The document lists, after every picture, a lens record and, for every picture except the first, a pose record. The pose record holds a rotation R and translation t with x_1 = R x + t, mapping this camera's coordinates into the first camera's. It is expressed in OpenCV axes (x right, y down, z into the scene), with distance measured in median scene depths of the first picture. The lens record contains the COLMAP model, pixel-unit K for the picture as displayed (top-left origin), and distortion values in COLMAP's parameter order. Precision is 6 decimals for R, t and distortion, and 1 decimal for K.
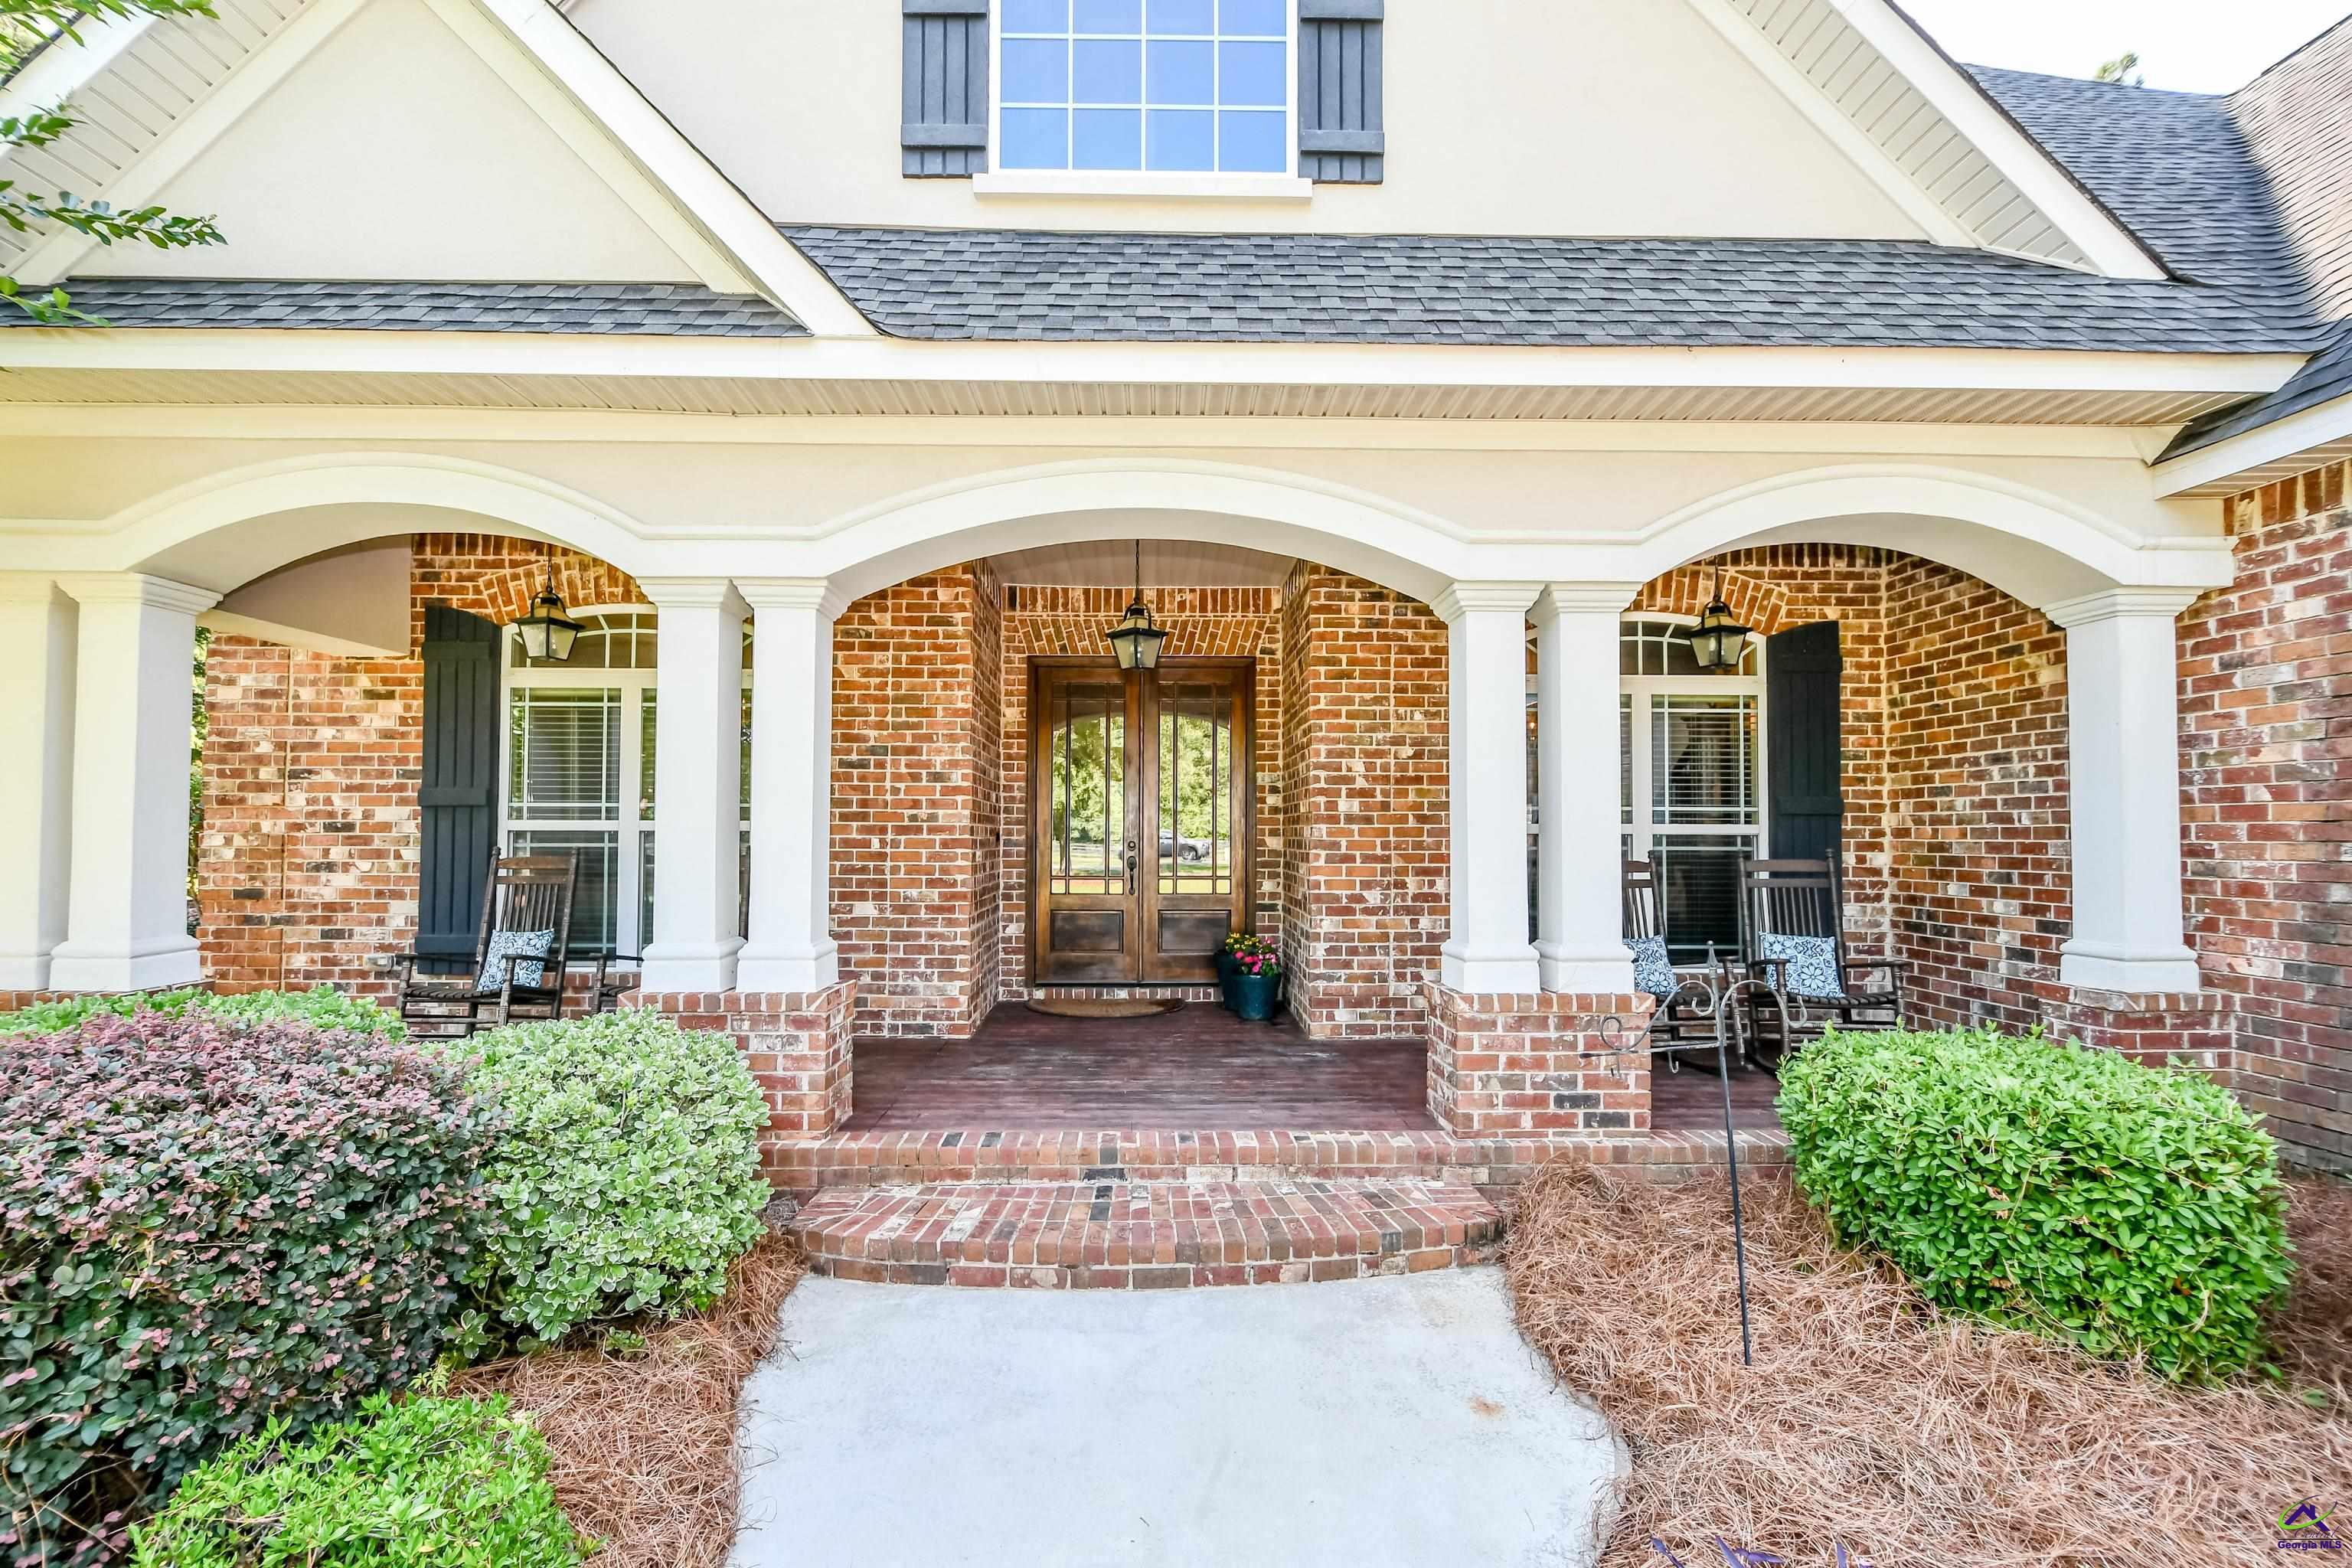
lens RADIAL K [[1032.8, 0, 1156.9], [0, 1032.8, 807.0], [0, 0, 1]] dist [-0.006944, -0.001424]
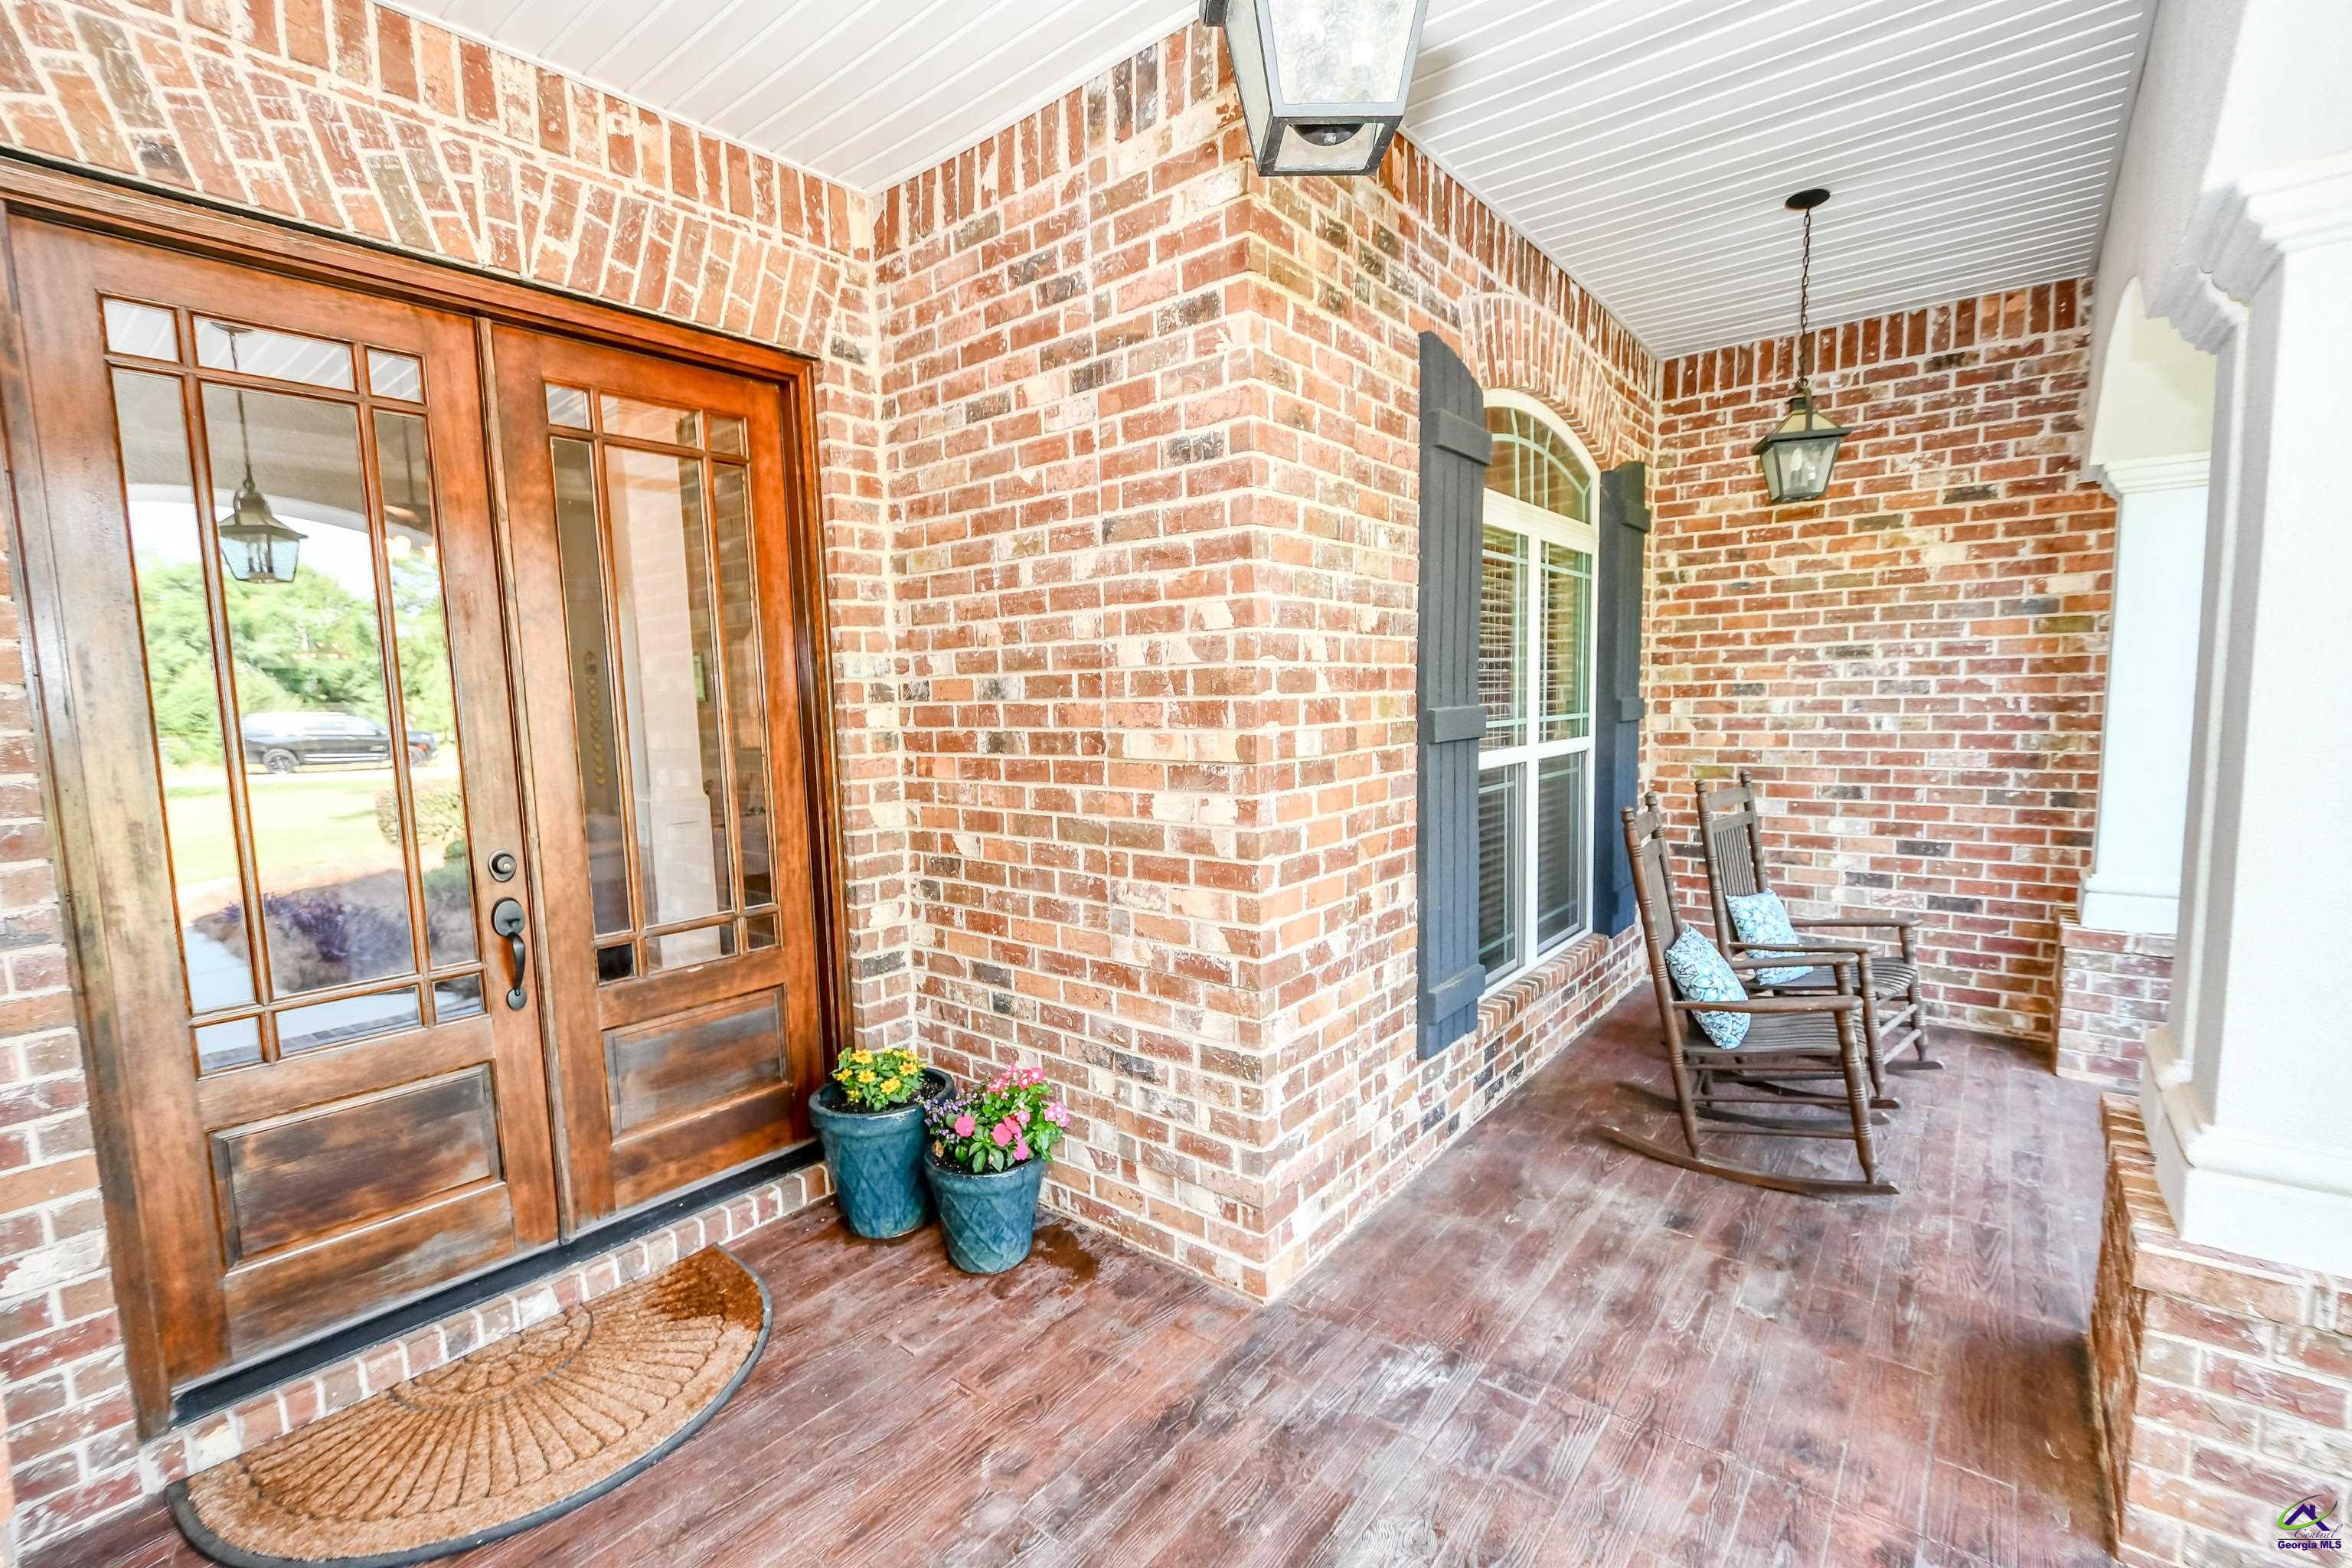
lens RADIAL K [[1032.8, 0, 1159.5], [0, 1032.8, 816.4], [0, 0, 1]] dist [-0.006944, -0.001424]
pose [[0.640600, -0.110205, 0.759925, -0.181955], [0.007549, 0.990504, 0.137280, -0.030623], [-0.767838, -0.082205, 0.635349, 0.804713]]
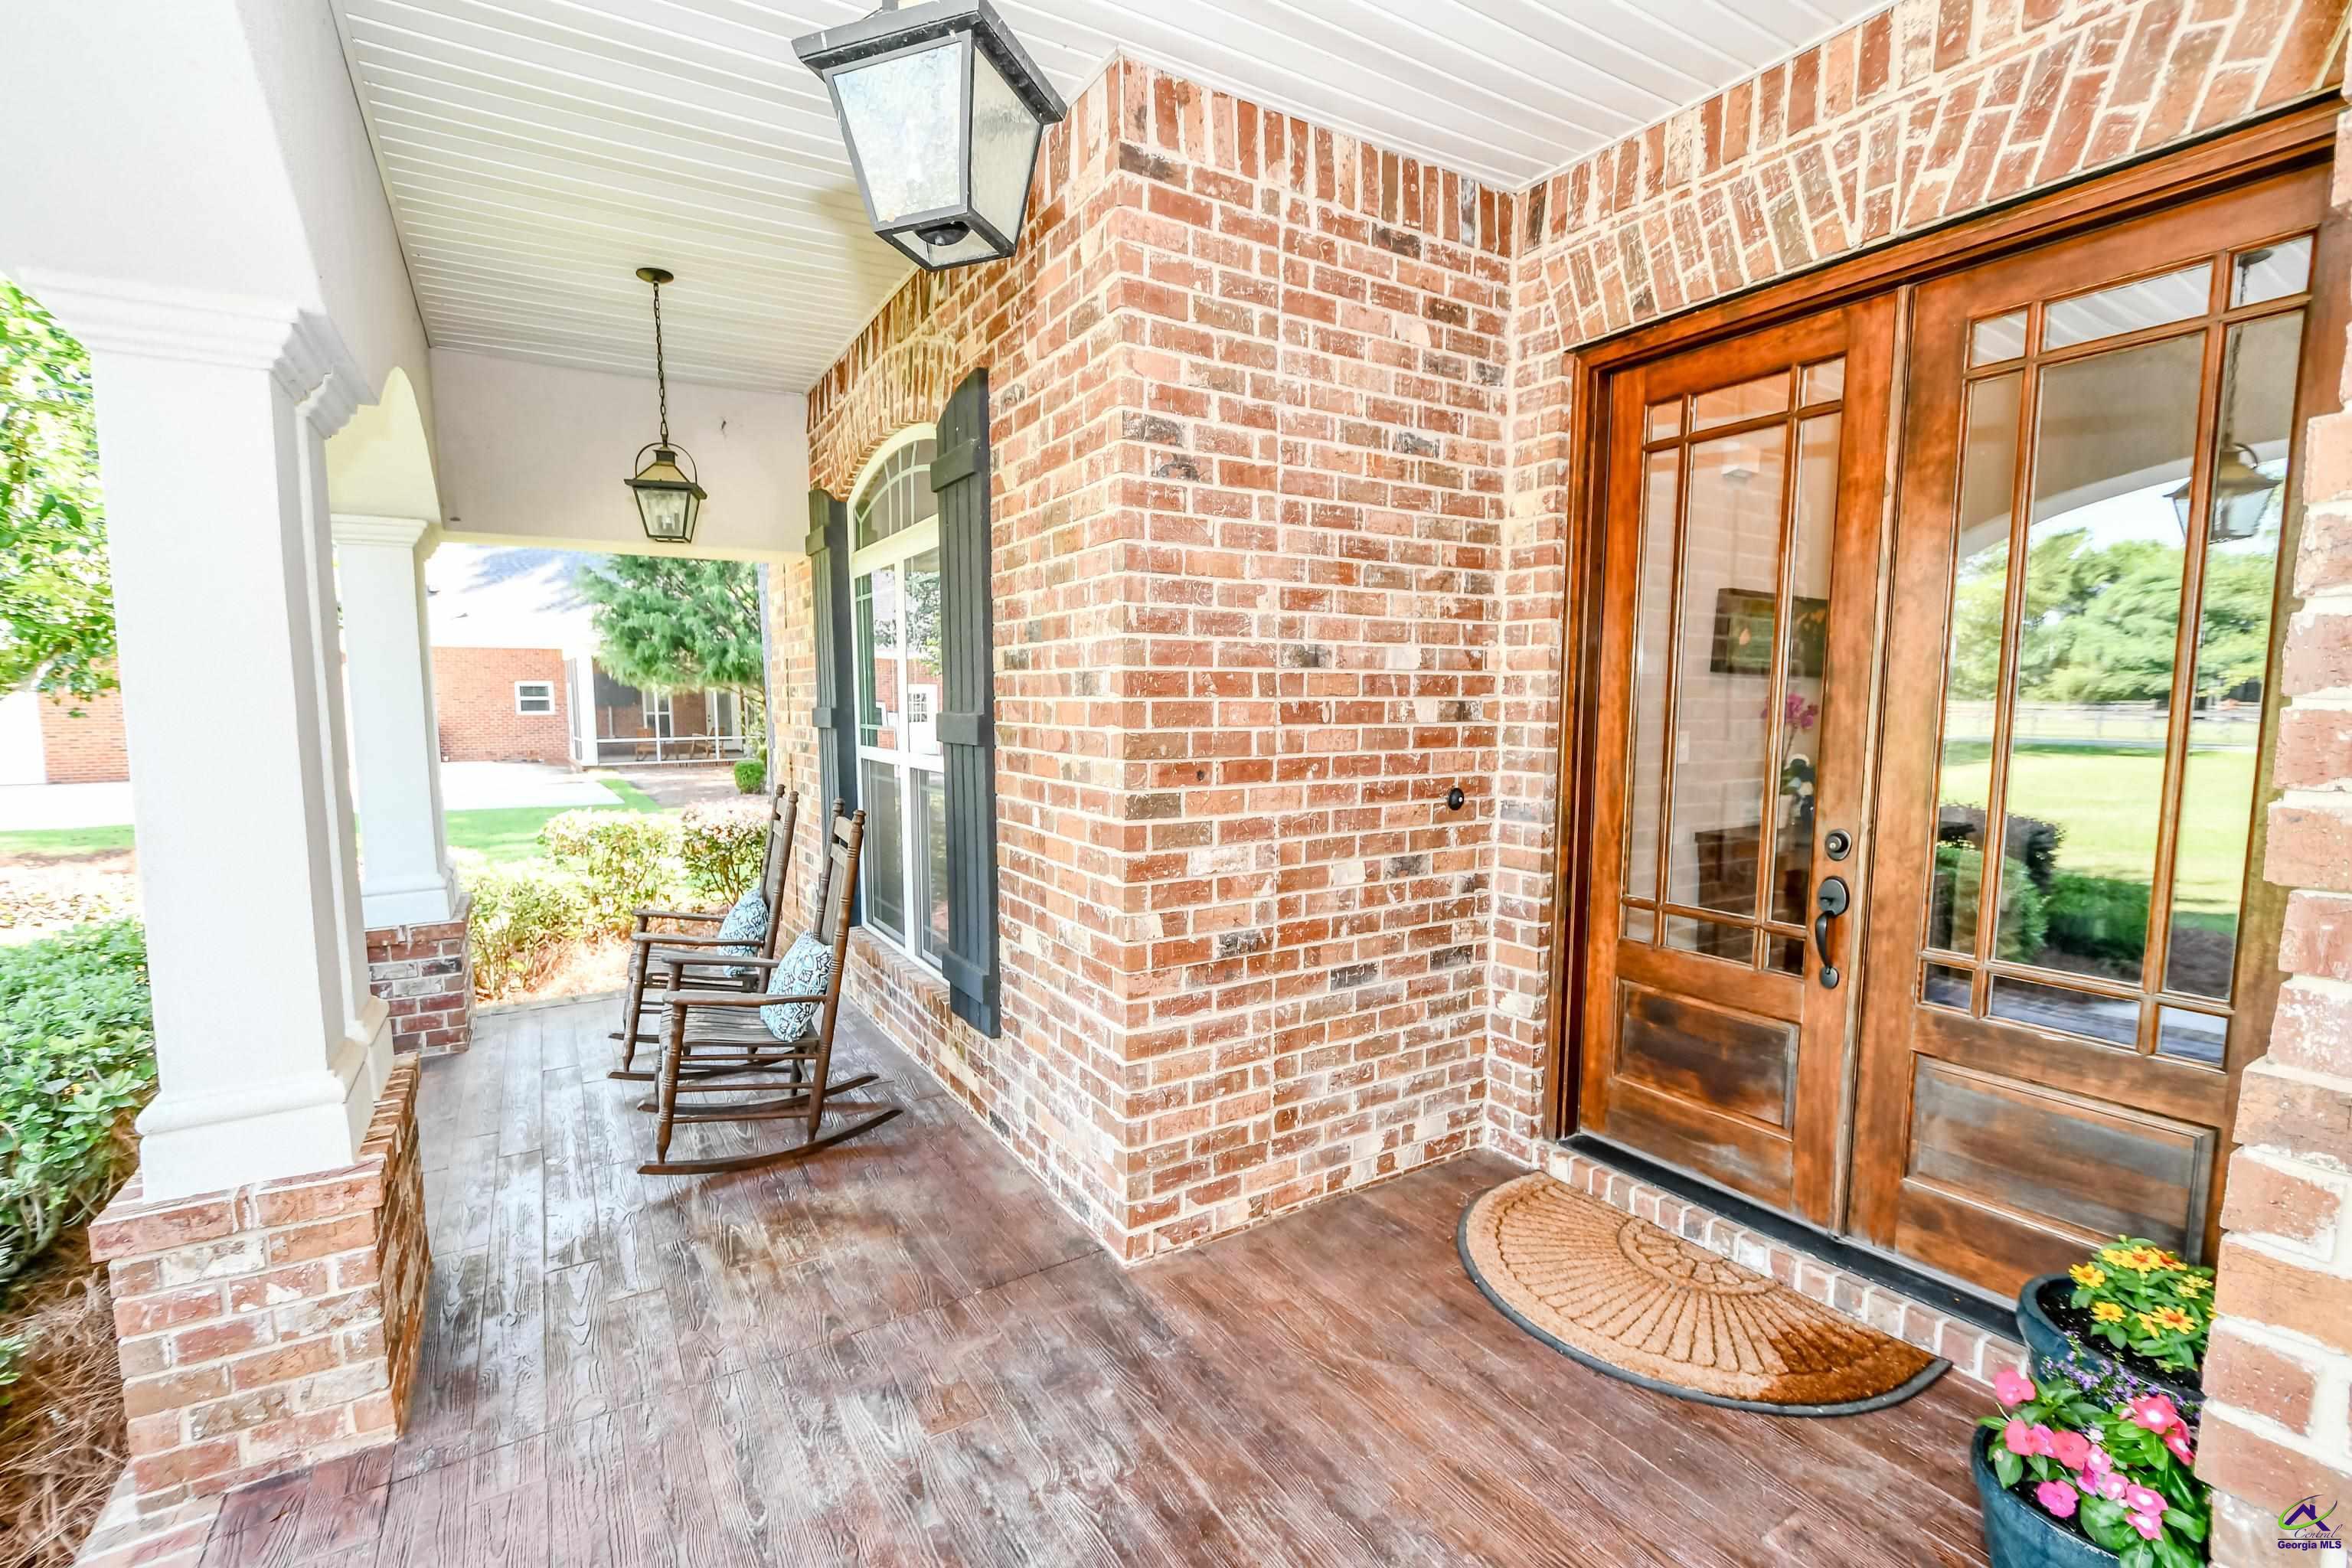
lens RADIAL K [[1032.8, 0, 1166.6], [0, 1032.8, 819.4], [0, 0, 1]] dist [-0.006944, -0.001424]
pose [[0.506421, 0.097097, -0.856802, 0.200247], [0.028692, 0.991192, 0.129286, -0.028387], [0.861809, -0.090057, 0.499174, 0.826664]]
